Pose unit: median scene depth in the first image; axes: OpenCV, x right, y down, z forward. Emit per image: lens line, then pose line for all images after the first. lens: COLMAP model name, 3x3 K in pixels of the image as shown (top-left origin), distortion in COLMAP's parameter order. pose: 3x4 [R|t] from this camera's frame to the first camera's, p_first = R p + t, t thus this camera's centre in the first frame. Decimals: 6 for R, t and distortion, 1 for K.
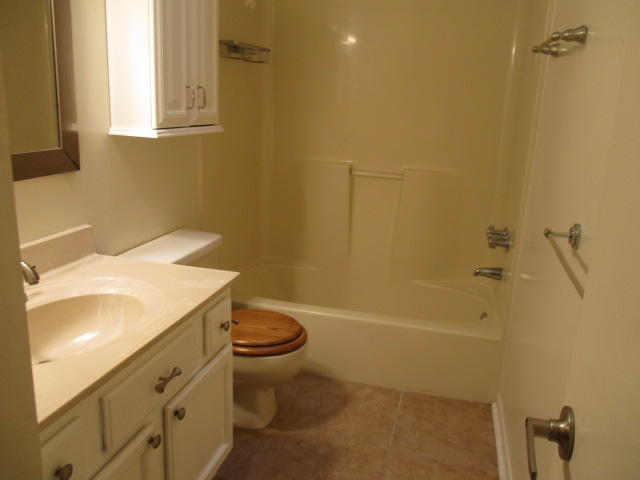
lens RADIAL K [[533.9, 0, 340.5], [0, 533.9, 233.6], [0, 0, 1]] dist [-0.038200, 0.037934]
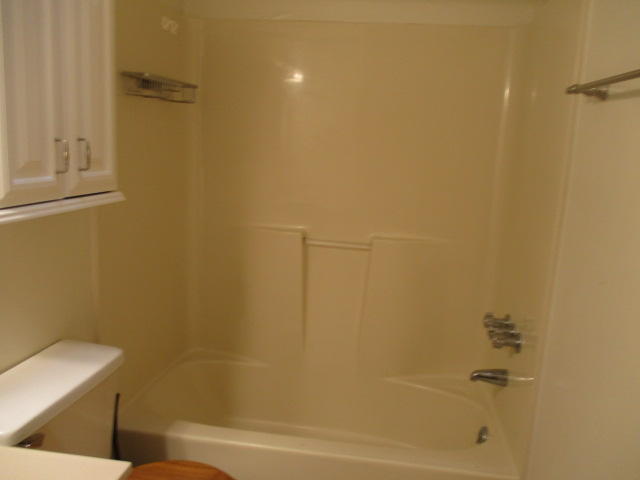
lens RADIAL K [[533.9, 0, 339.1], [0, 533.9, 239.0], [0, 0, 1]] dist [-0.038200, 0.037934]
pose [[0.994358, -0.015096, 0.105000, -0.016074], [0.021354, 0.998045, -0.058732, -0.096385], [-0.103908, 0.060643, 0.992736, 0.292262]]
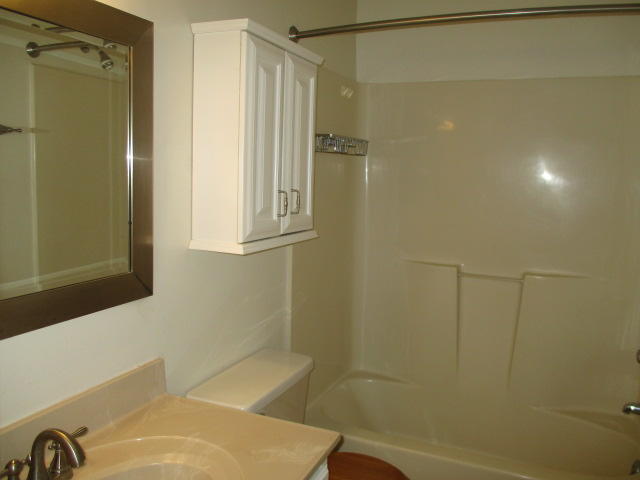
lens RADIAL K [[533.9, 0, 338.7], [0, 533.9, 236.5], [0, 0, 1]] dist [-0.038200, 0.037934]
pose [[0.988234, 0.001027, -0.152949, -0.054306], [-0.021614, 0.990880, -0.132999, -0.079313], [0.151418, 0.134740, 0.979243, 0.157140]]
